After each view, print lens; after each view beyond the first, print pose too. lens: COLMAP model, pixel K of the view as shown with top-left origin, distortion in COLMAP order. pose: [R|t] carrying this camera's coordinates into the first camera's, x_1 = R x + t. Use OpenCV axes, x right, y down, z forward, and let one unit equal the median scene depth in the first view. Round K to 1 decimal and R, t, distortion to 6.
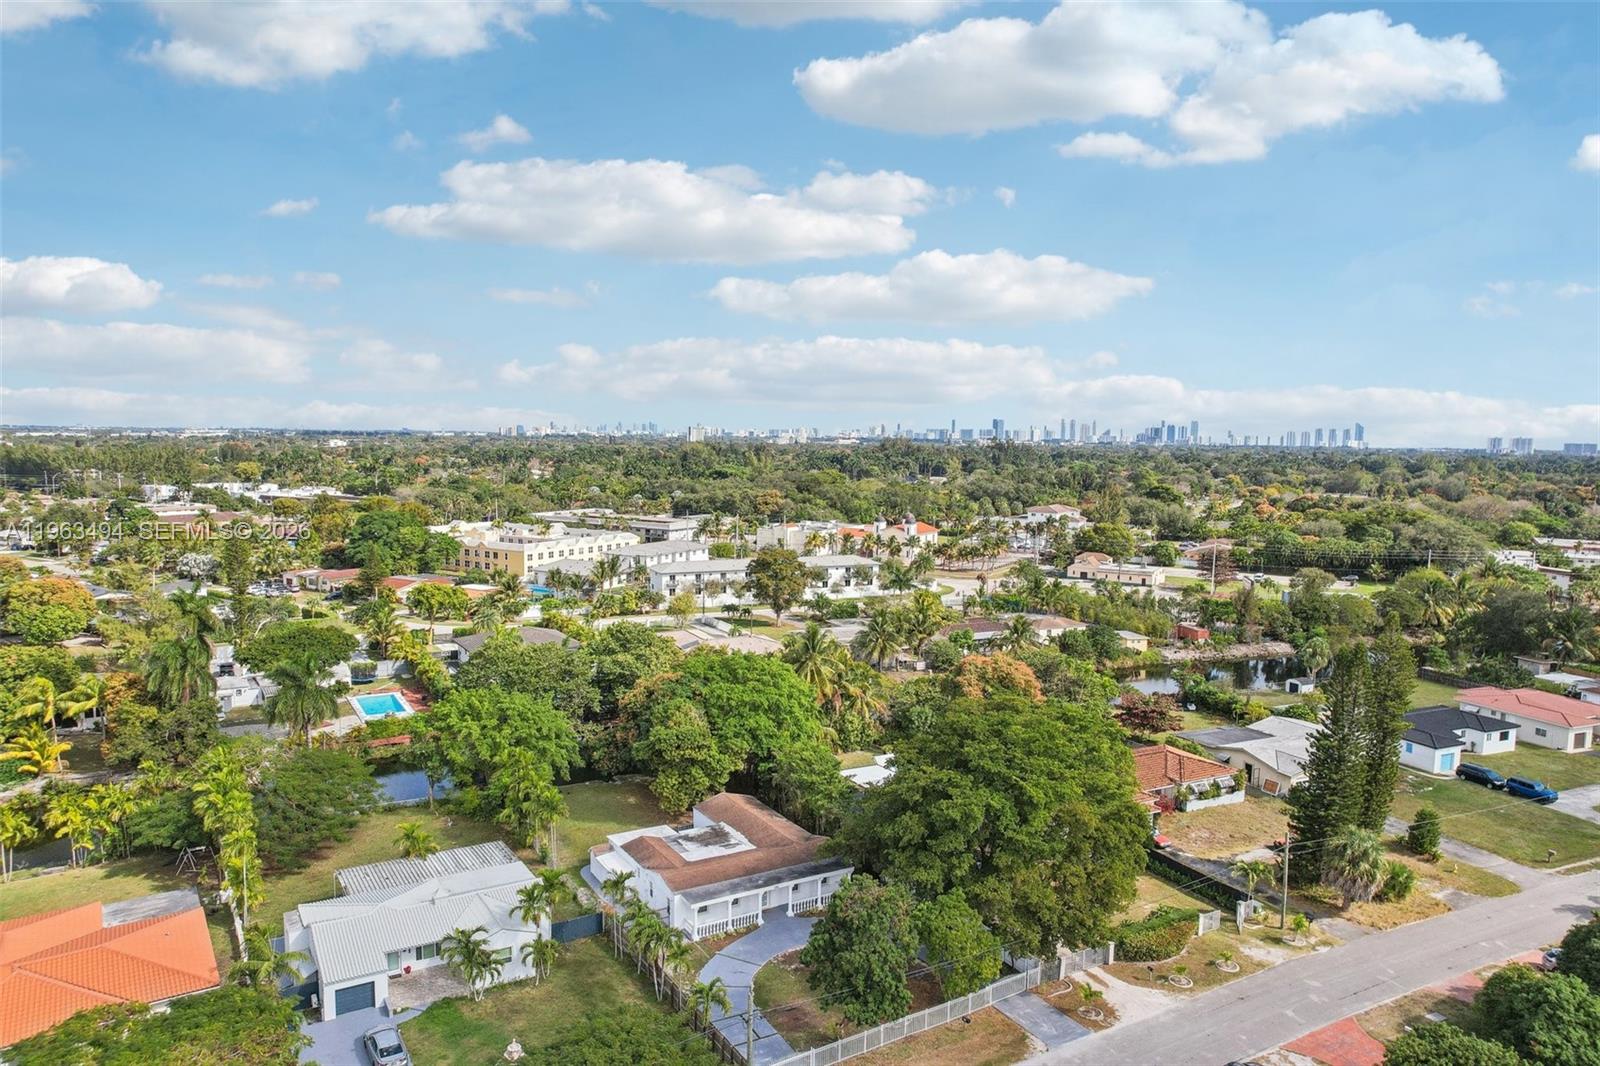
lens RADIAL K [[1086.7, 0, 792.2], [0, 1086.7, 530.3], [0, 0, 1]] dist [-0.086713, 0.085543]
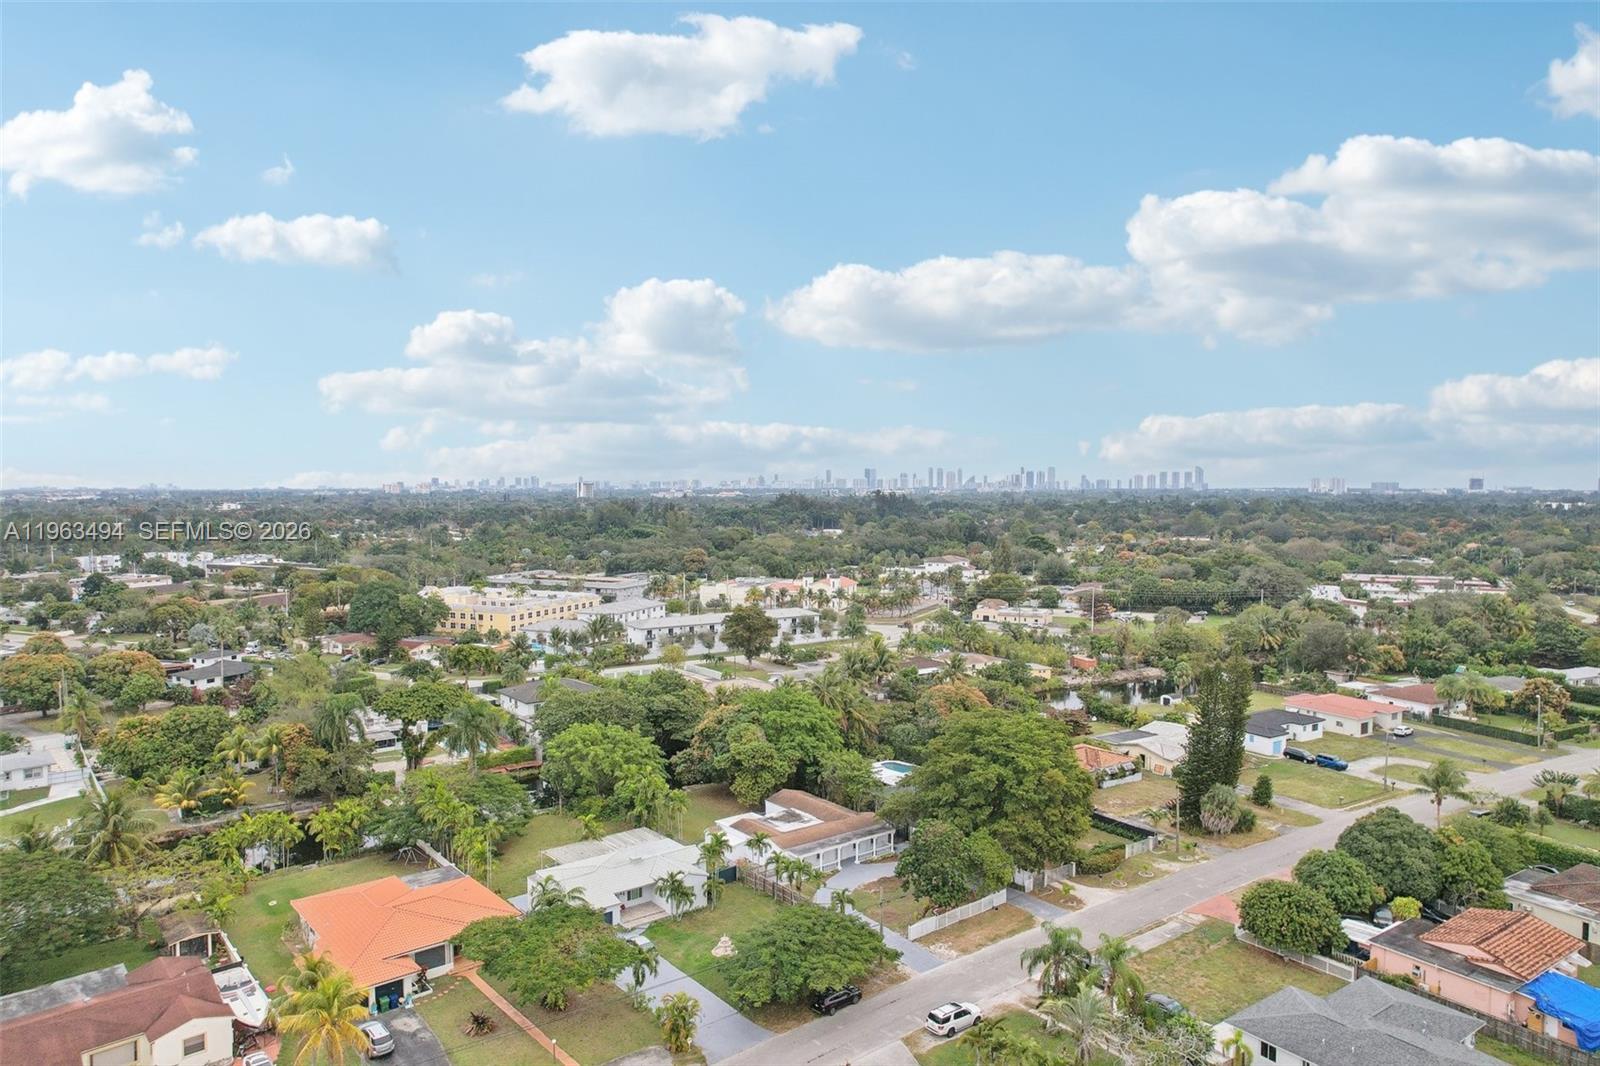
lens RADIAL K [[1086.7, 0, 792.2], [0, 1086.7, 530.3], [0, 0, 1]] dist [-0.086713, 0.085543]
pose [[0.991870, -0.021855, 0.125367, -0.130206], [0.027119, 0.998814, -0.040437, -0.018543], [-0.124335, 0.043508, 0.991286, -0.227910]]
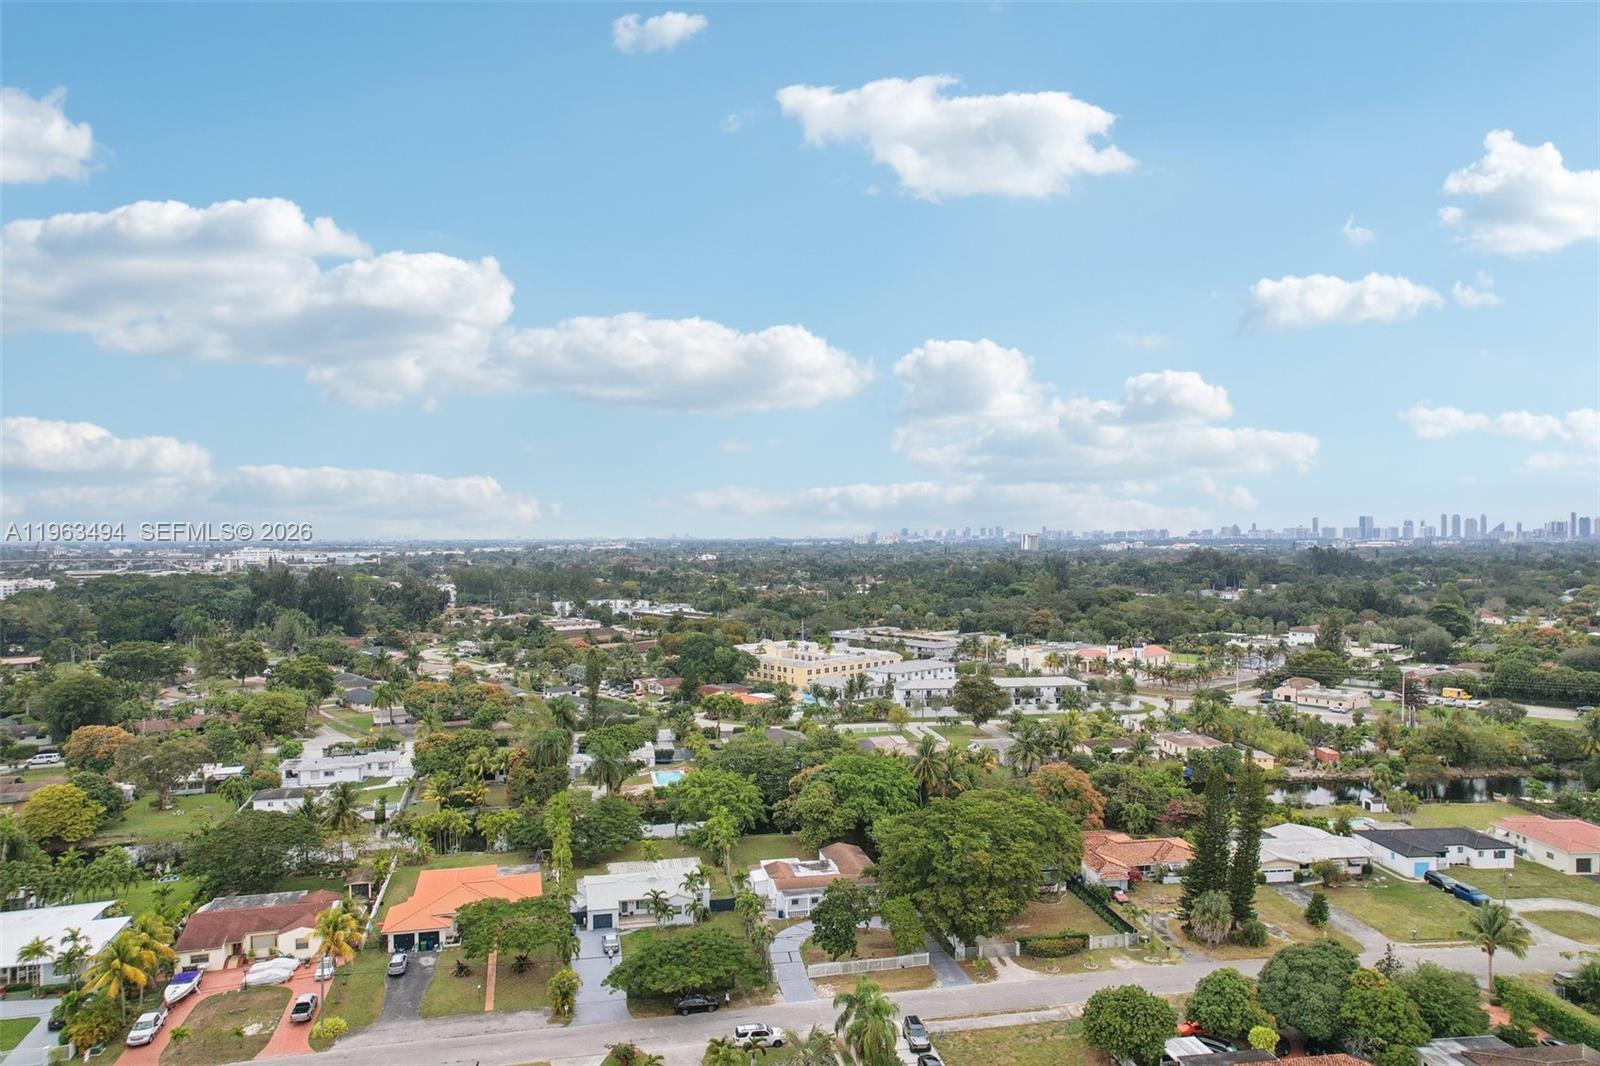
lens RADIAL K [[1086.7, 0, 792.2], [0, 1086.7, 530.3], [0, 0, 1]] dist [-0.086713, 0.085543]
pose [[0.941541, -0.018634, -0.336383, 0.245432], [-0.010424, 0.996380, -0.084371, -0.048082], [0.336738, 0.082945, 0.937938, -0.329037]]
